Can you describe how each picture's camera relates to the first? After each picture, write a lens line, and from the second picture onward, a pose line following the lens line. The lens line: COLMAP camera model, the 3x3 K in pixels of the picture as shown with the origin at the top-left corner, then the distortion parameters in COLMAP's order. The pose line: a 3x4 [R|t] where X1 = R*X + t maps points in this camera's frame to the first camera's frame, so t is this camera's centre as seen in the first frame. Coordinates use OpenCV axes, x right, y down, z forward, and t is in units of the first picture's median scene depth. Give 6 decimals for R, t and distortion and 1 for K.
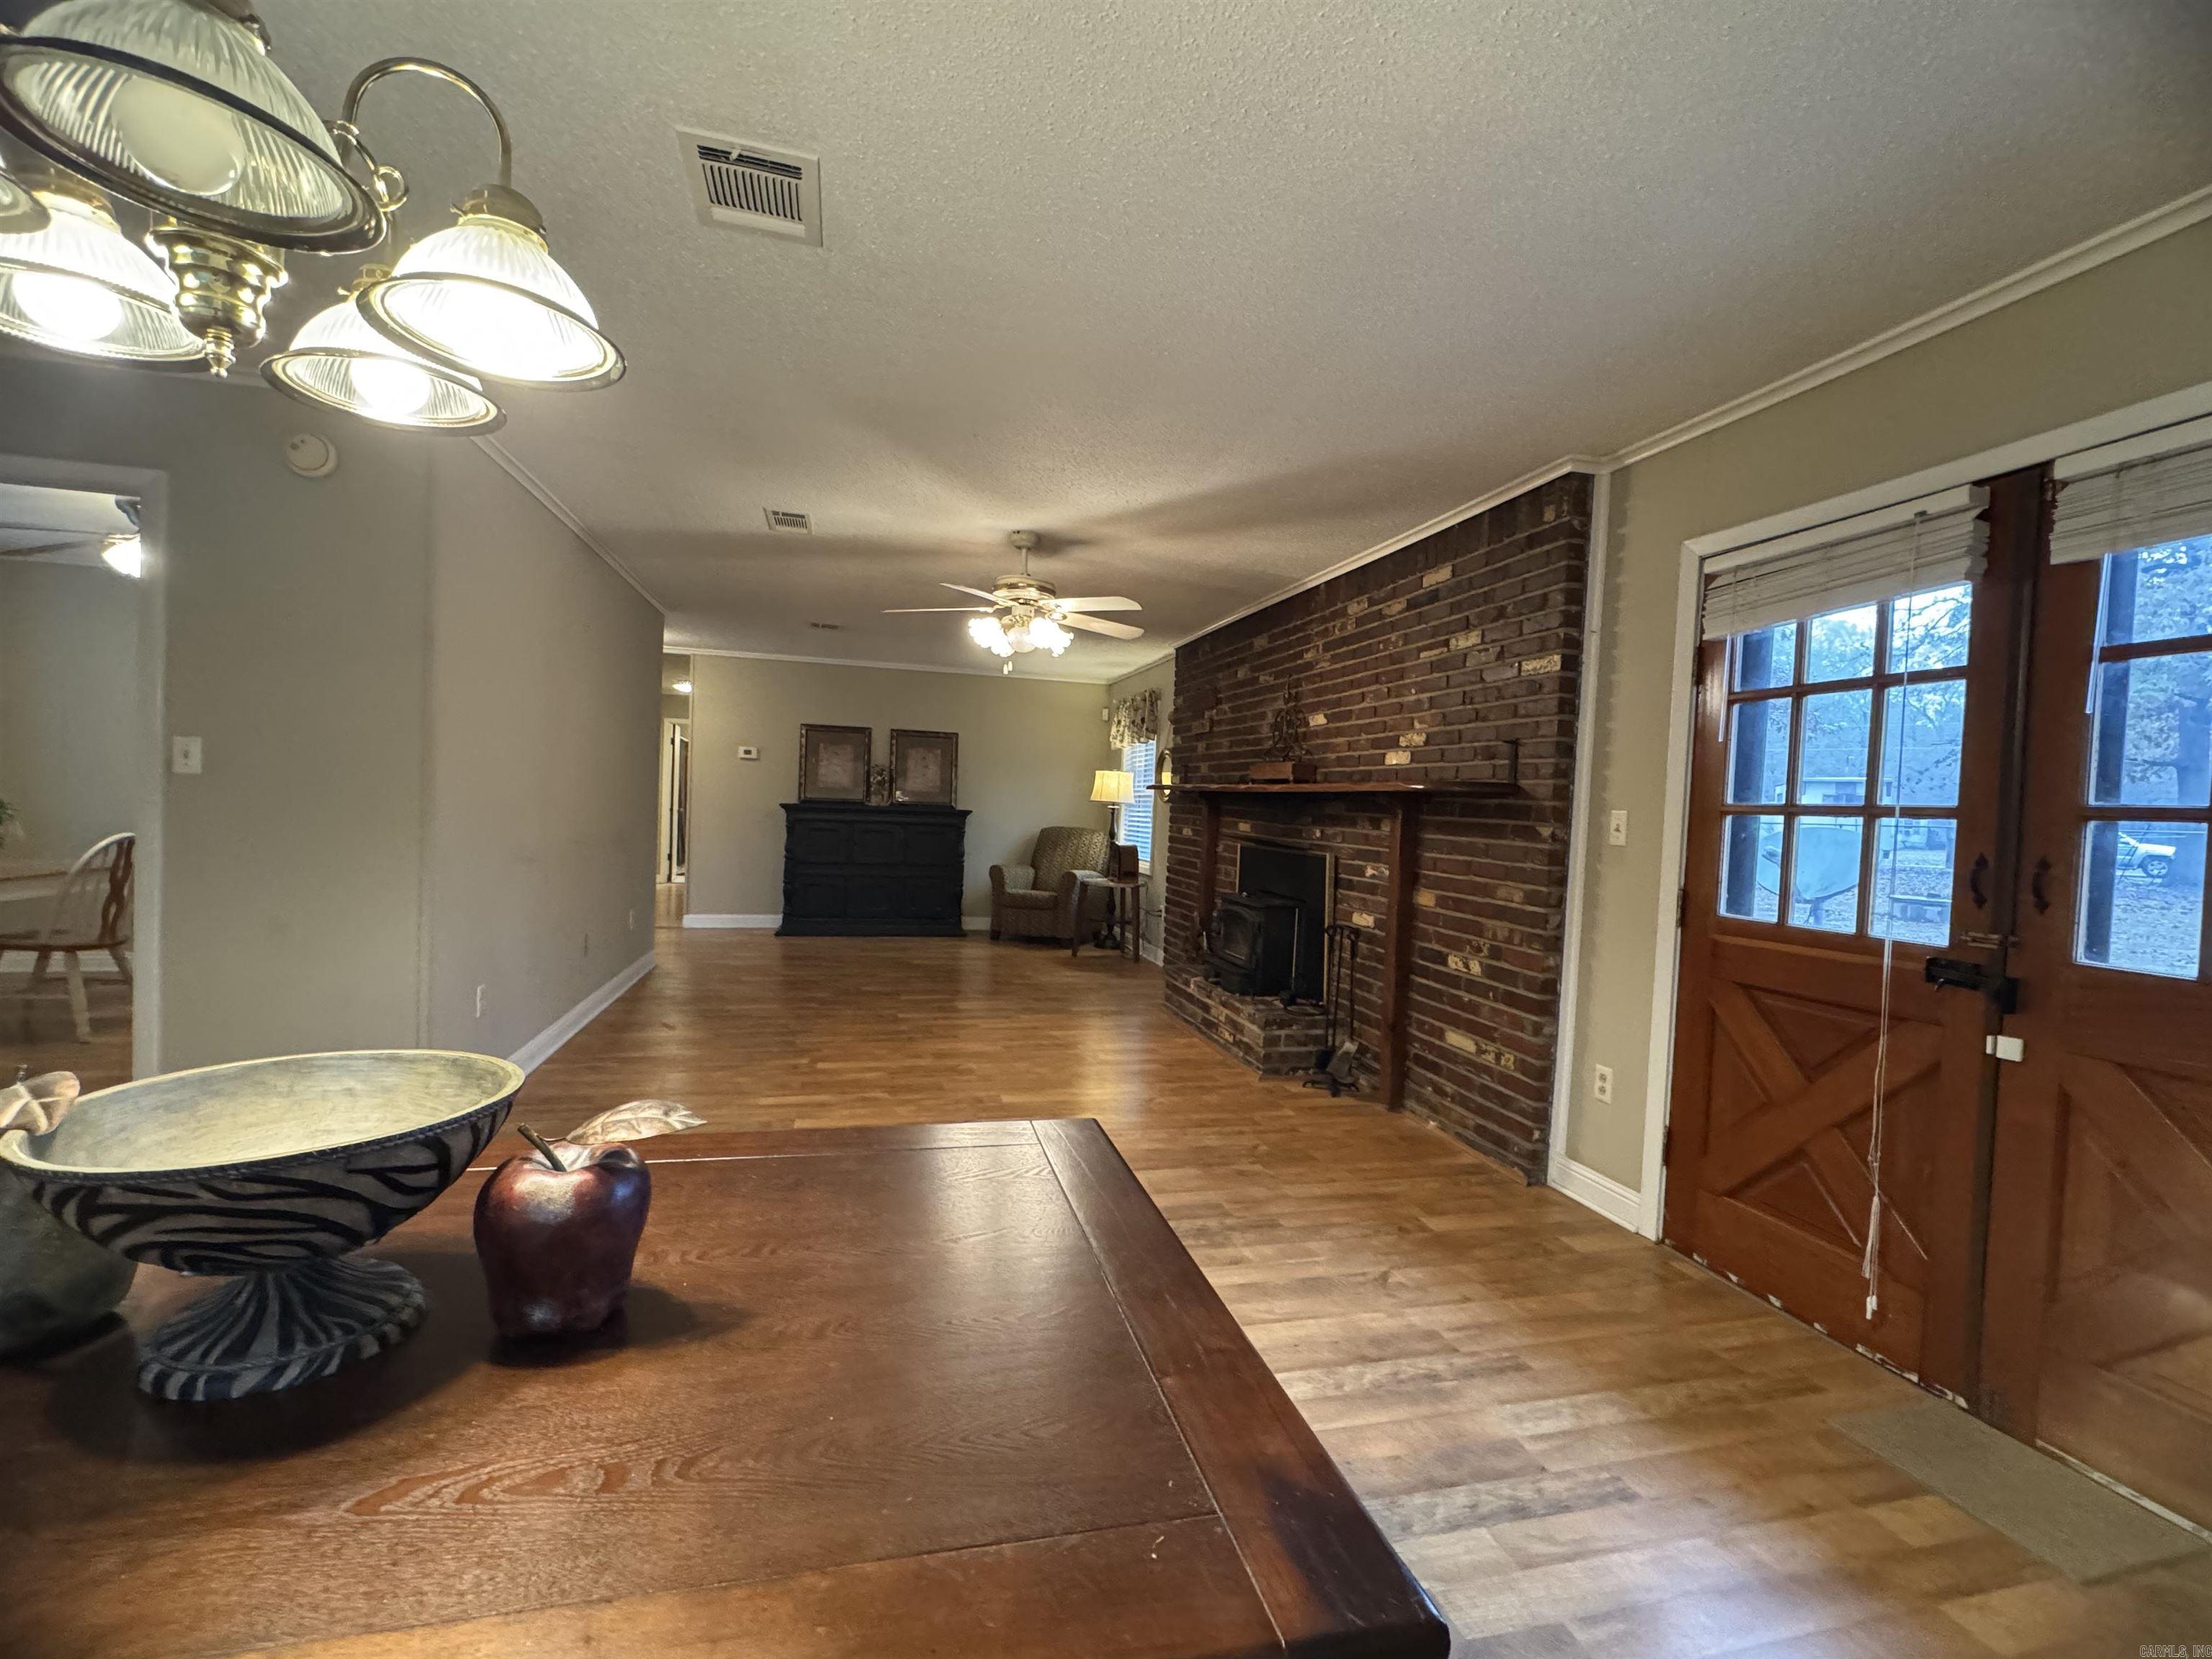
lens RADIAL K [[948.3, 0, 1111.6], [0, 948.3, 833.6], [0, 0, 1]] dist [-0.002226, -0.000536]
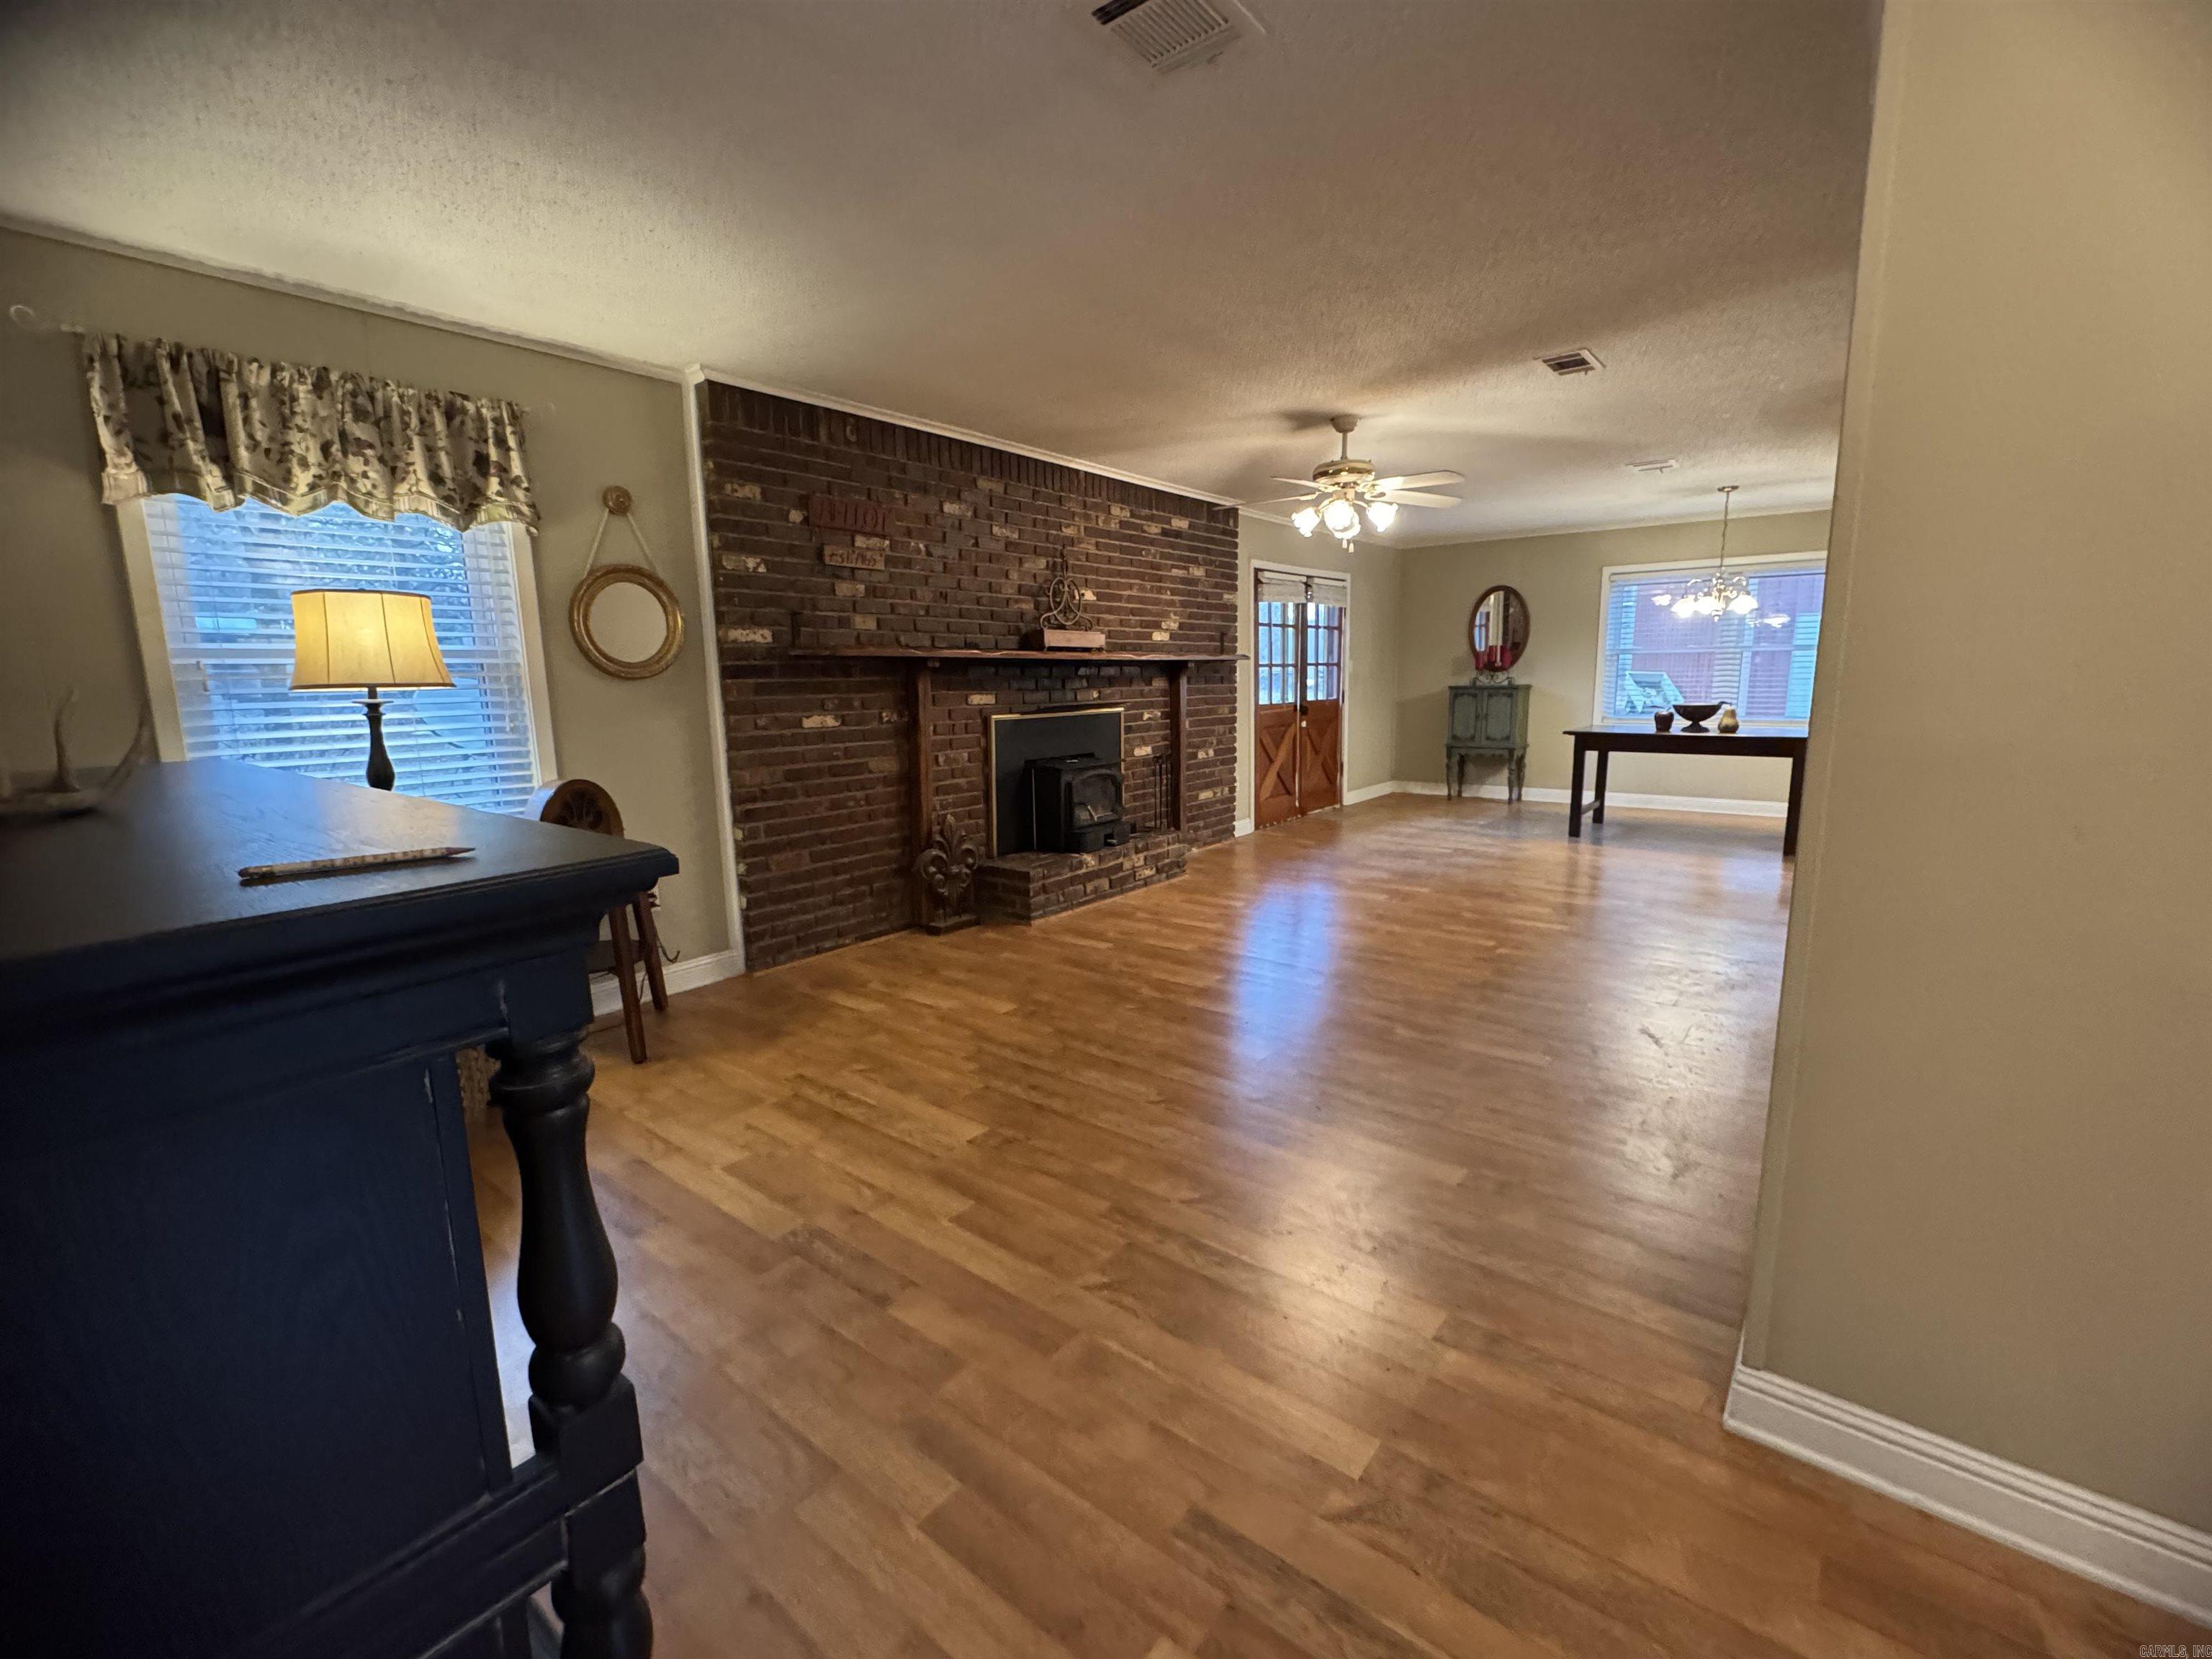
lens RADIAL K [[948.3, 0, 1107.0], [0, 948.3, 830.8], [0, 0, 1]] dist [-0.002226, -0.000536]
pose [[-0.597527, -0.162205, 0.785271, -0.909669], [0.017639, 0.976430, 0.215112, -0.107493], [-0.801655, 0.142387, -0.580582, 2.062647]]
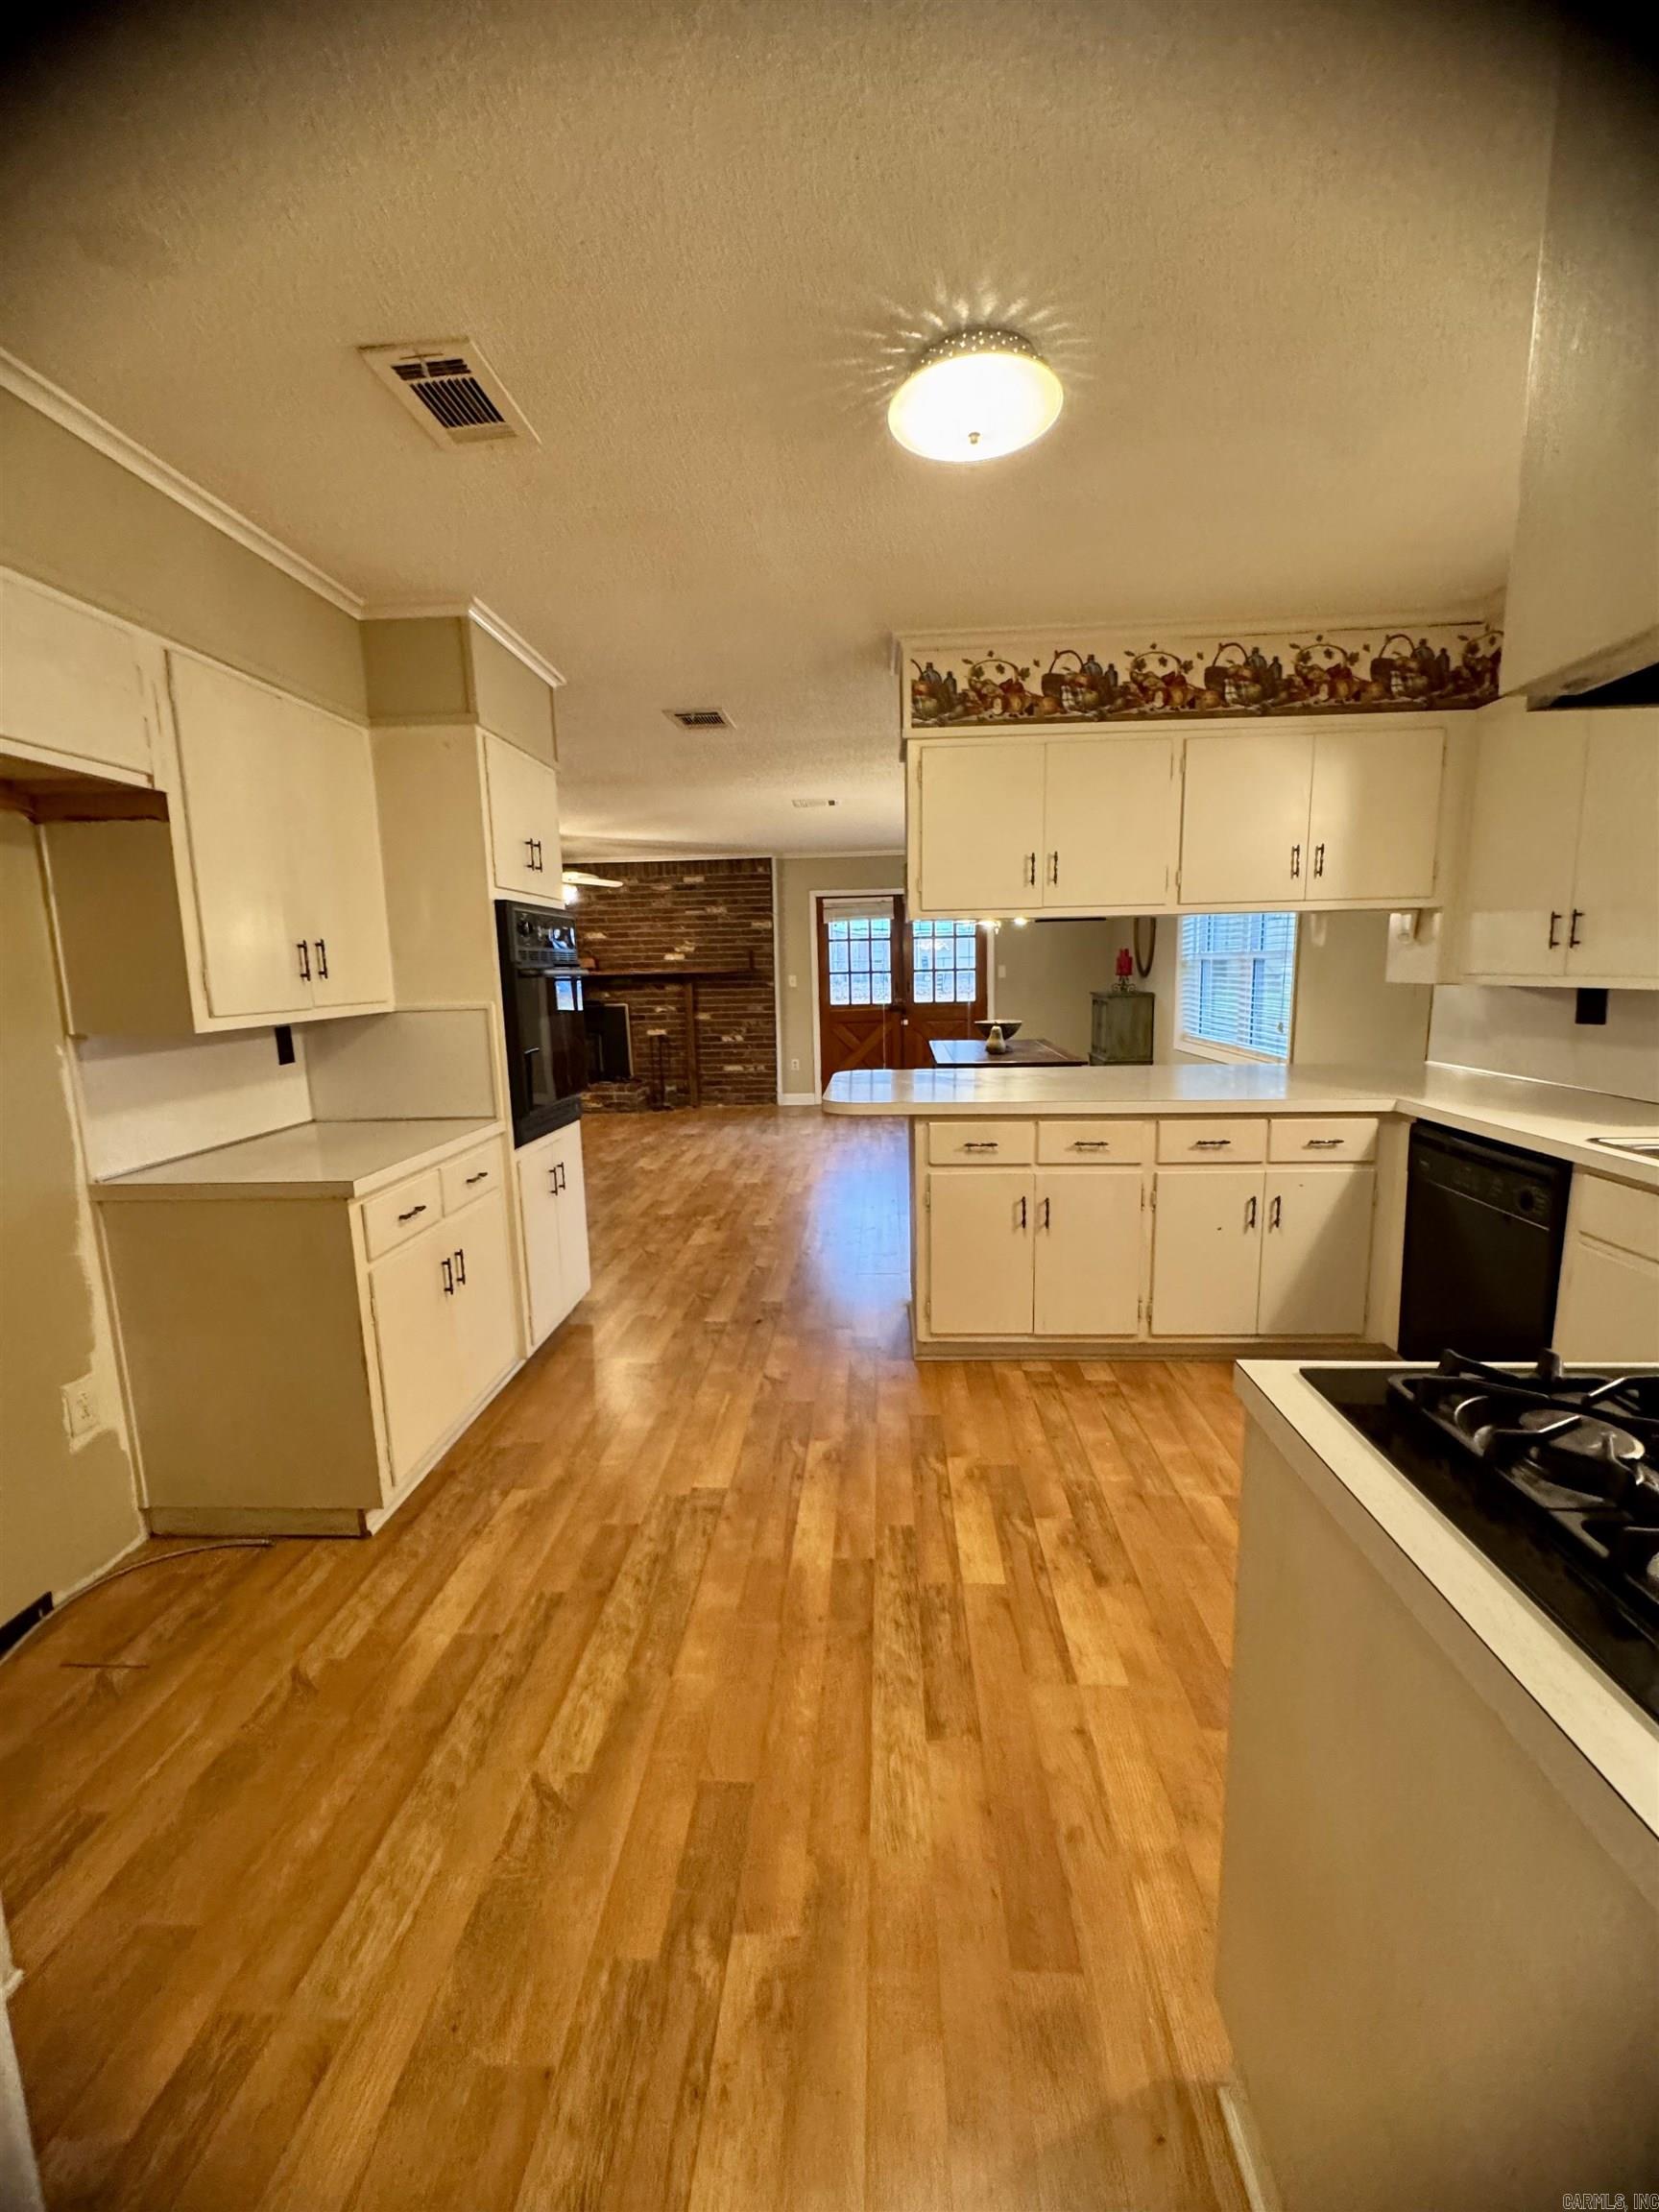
lens RADIAL K [[881.1, 0, 839.2], [0, 881.1, 1098.9], [0, 0, 1]] dist [0.000216, 0.000014]
pose [[0.298708, -0.189178, 0.935406, -1.664021], [0.063409, 0.981924, 0.178337, -0.100637], [-0.952236, 0.006043, 0.305305, -0.008641]]
